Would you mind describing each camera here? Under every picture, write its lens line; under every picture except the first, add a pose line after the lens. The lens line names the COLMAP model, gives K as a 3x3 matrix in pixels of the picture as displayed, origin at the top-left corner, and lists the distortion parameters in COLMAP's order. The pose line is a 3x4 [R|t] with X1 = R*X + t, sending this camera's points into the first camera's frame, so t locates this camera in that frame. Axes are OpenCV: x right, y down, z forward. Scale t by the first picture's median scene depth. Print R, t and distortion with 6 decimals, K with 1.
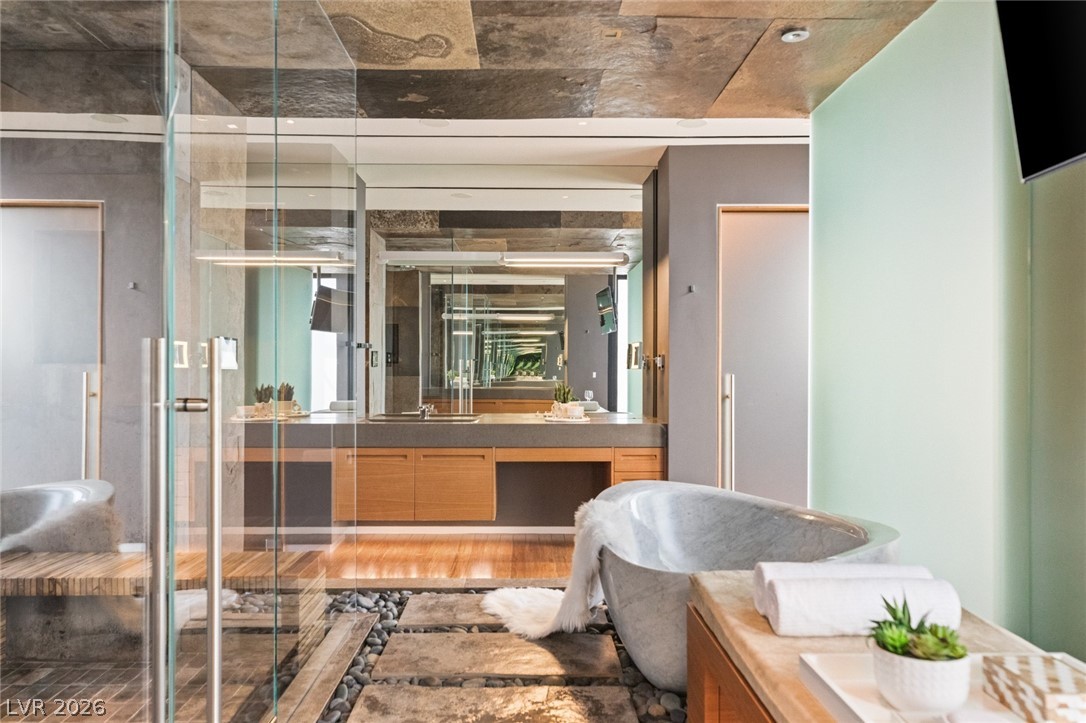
lens RADIAL K [[809.1, 0, 541.4], [0, 809.1, 365.0], [0, 0, 1]] dist [0.006068, -0.001894]
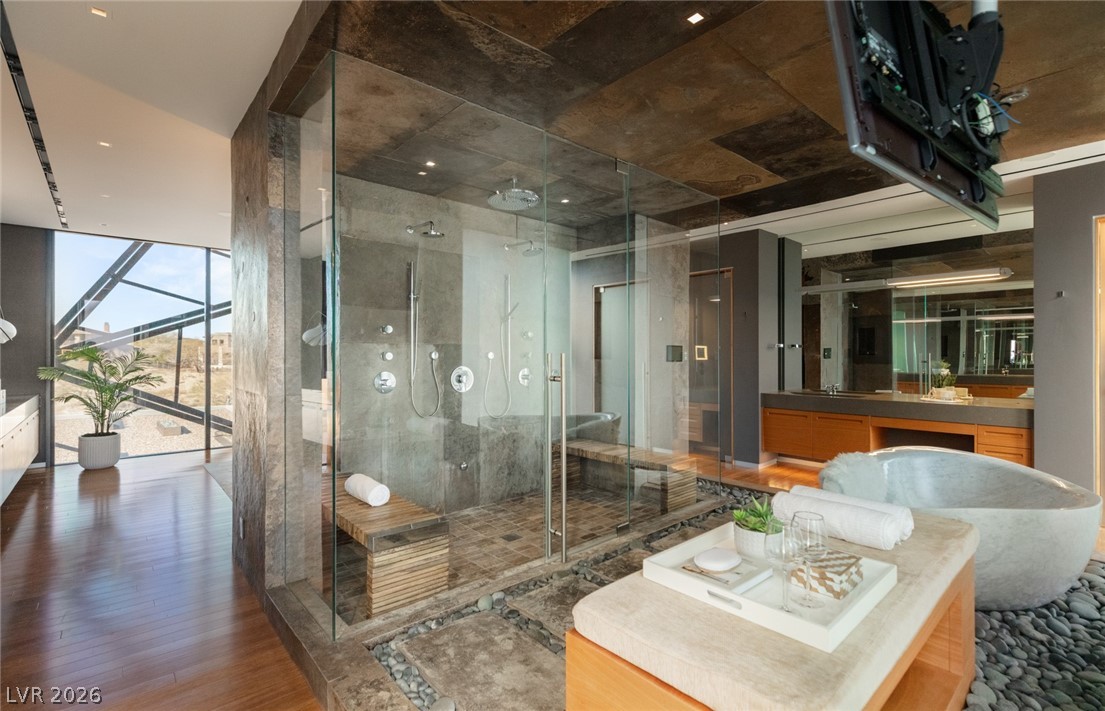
lens RADIAL K [[506.9, 0, 552.3], [0, 506.9, 353.0], [0, 0, 1]] dist [0.001321, 0.000187]
pose [[0.654733, -0.004502, -0.755847, 0.361210], [0.001599, 0.999988, -0.004570, -0.011471], [0.755859, 0.001784, 0.654732, -0.034332]]
